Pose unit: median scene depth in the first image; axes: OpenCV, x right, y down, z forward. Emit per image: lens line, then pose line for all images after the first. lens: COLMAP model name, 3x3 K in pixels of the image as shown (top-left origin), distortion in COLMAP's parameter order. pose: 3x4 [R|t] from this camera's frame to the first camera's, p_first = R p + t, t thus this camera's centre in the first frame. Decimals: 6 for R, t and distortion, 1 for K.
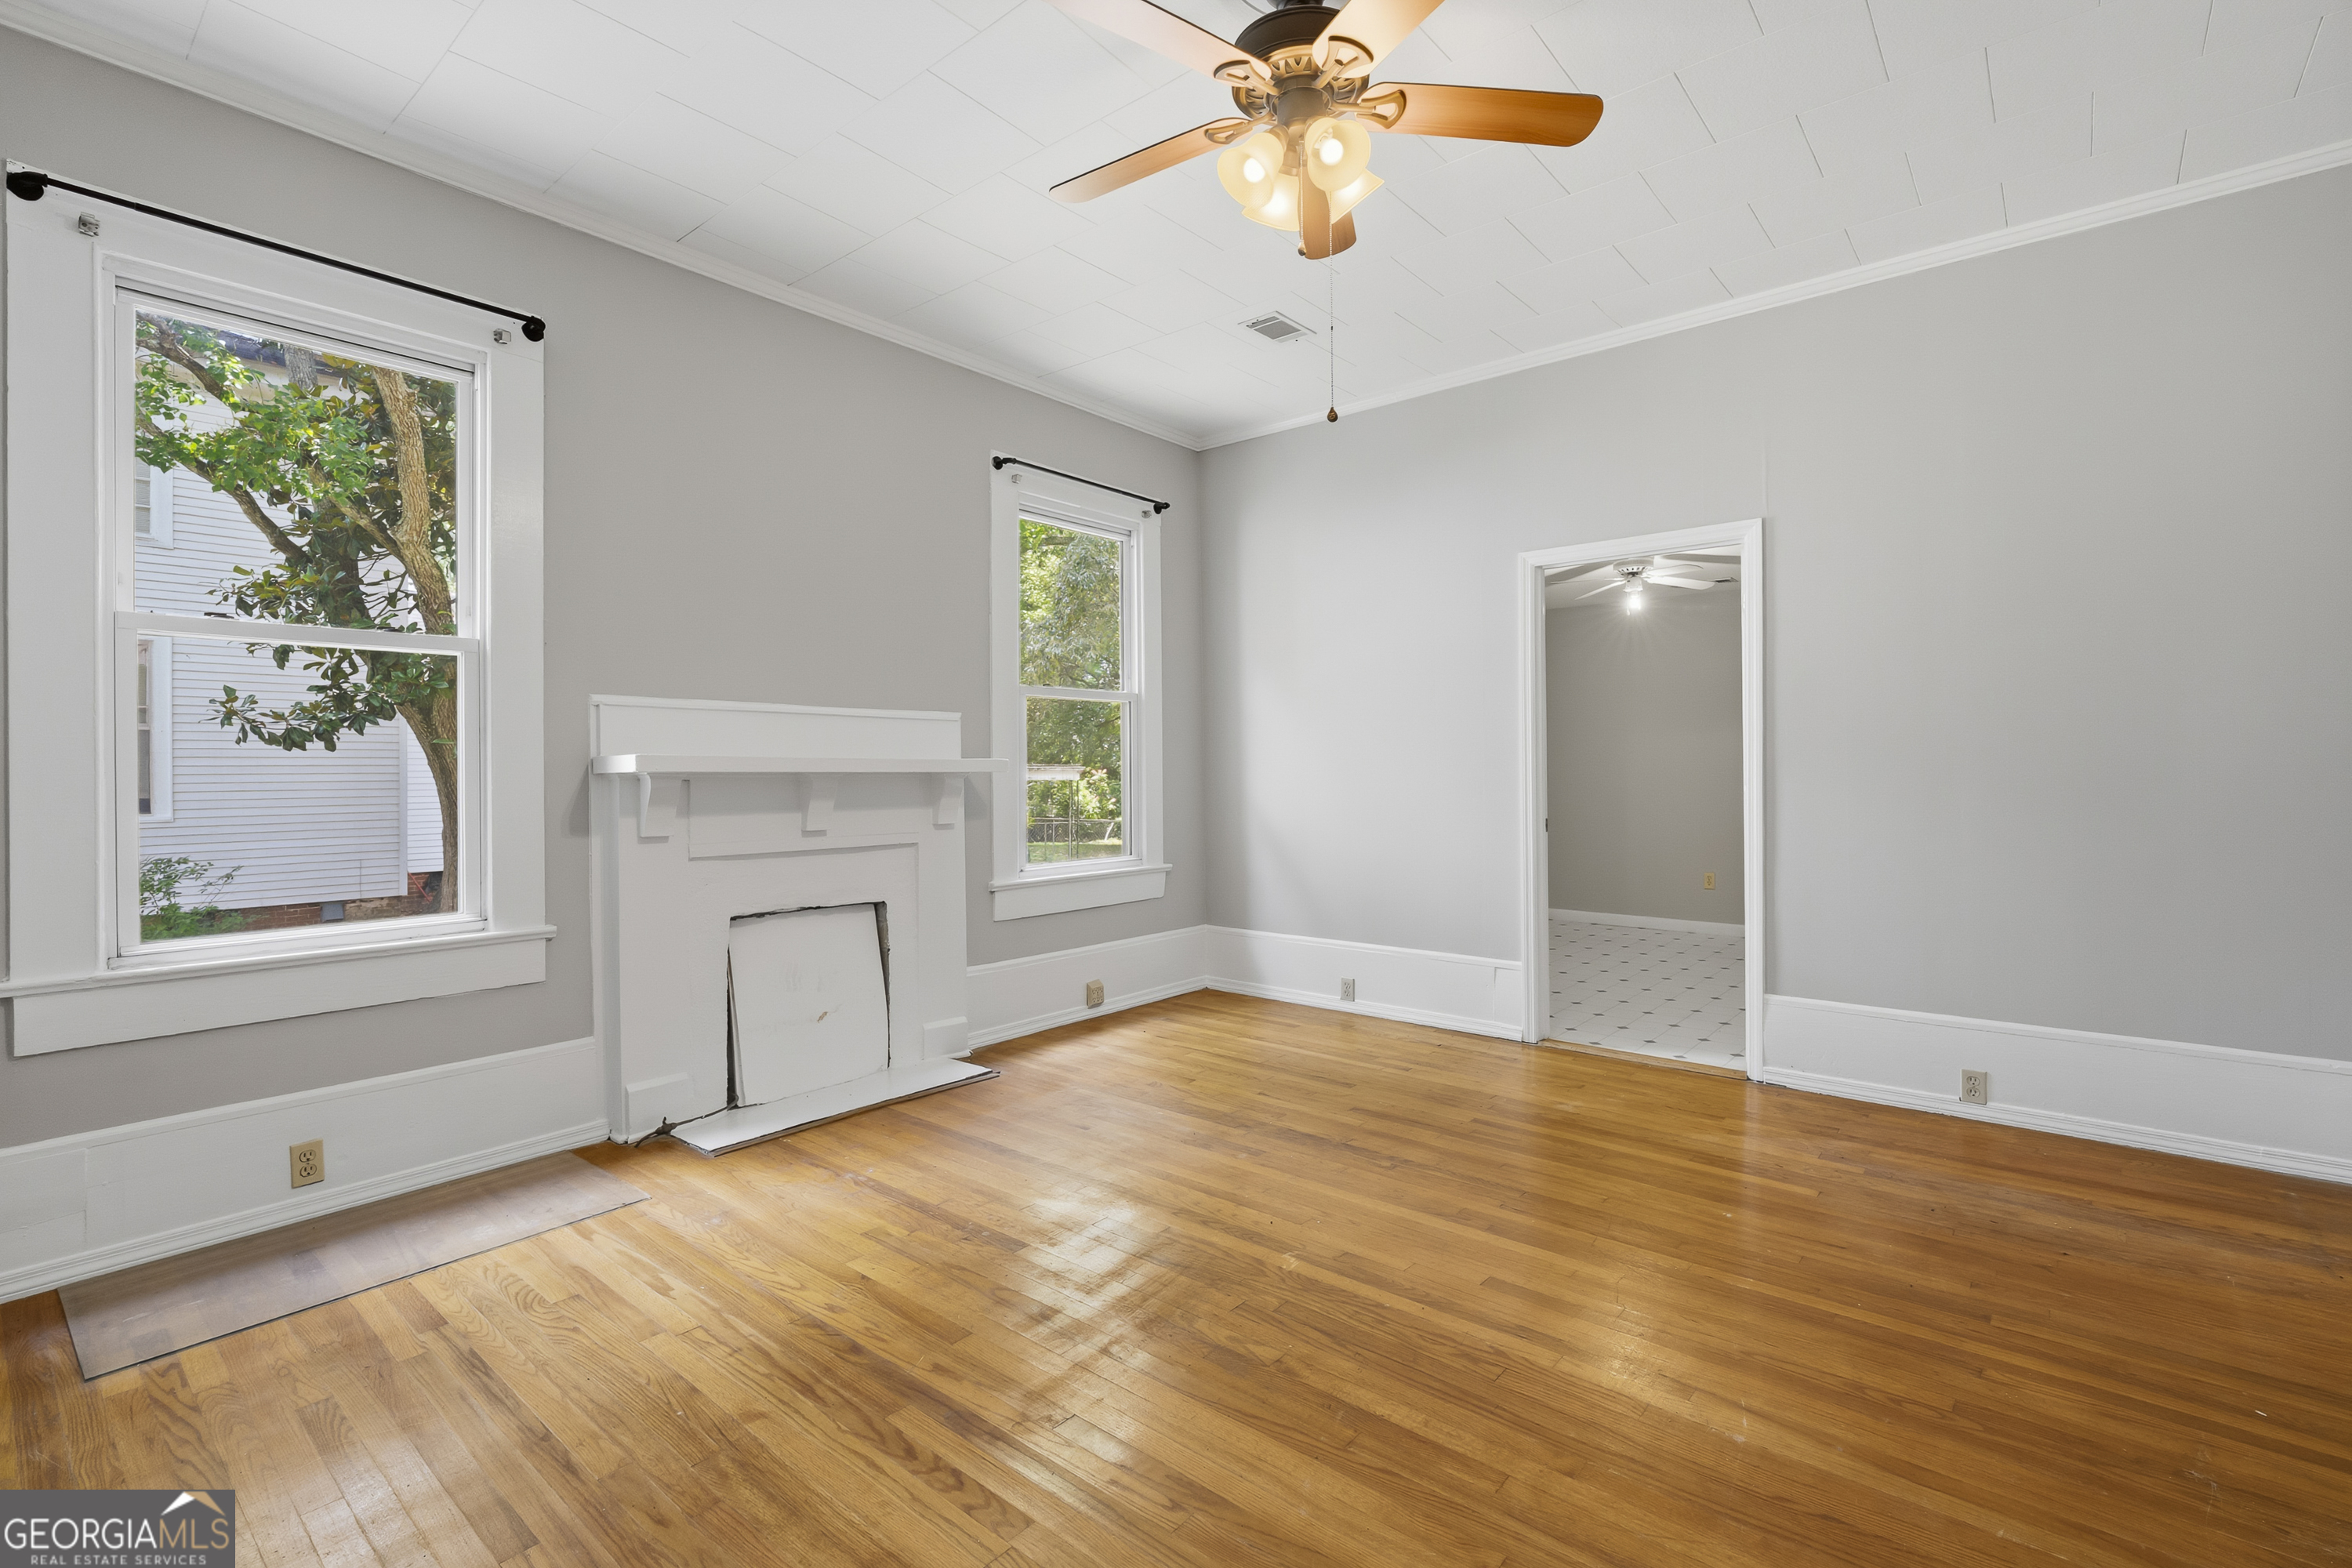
lens RADIAL K [[1053.3, 0, 1162.5], [0, 1053.3, 770.5], [0, 0, 1]] dist [-0.006546, 0.000602]
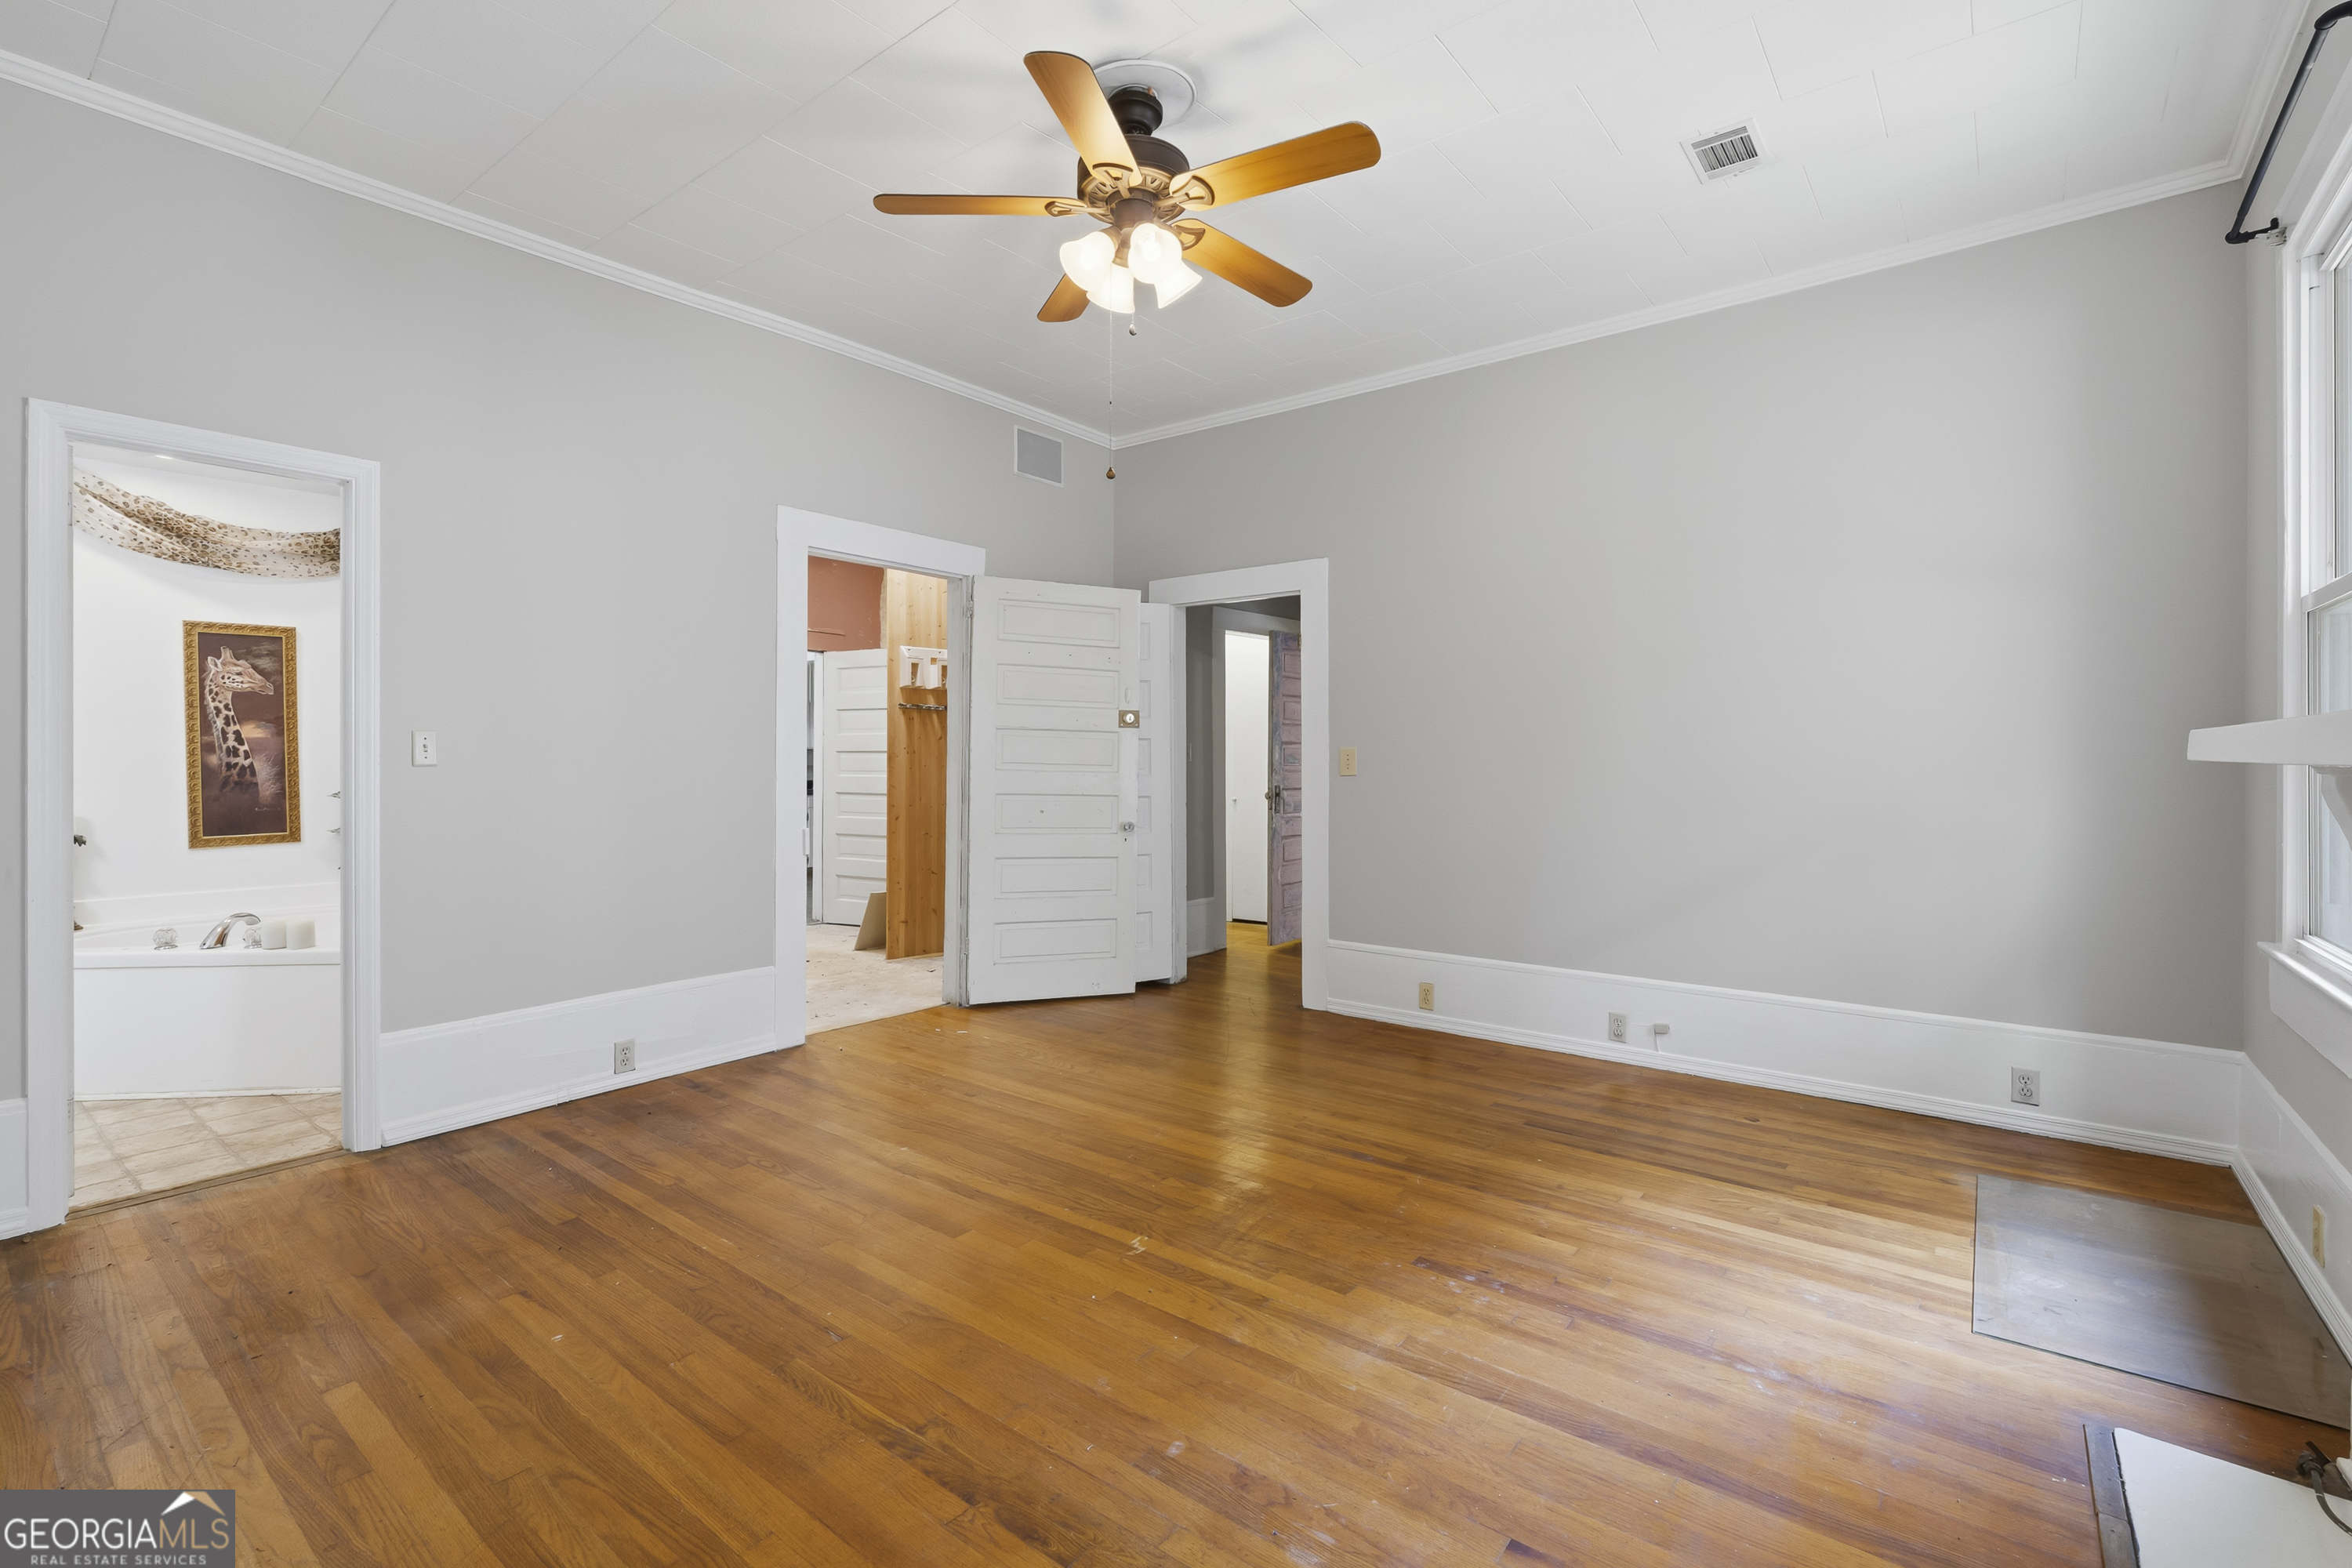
lens RADIAL K [[1053.3, 0, 1162.5], [0, 1053.3, 770.5], [0, 0, 1]] dist [-0.006546, 0.000602]
pose [[-0.999443, 0.006918, -0.032642, 0.134046], [0.006748, 0.999963, 0.005332, 0.002435], [0.032678, 0.005109, -0.999453, 2.106273]]
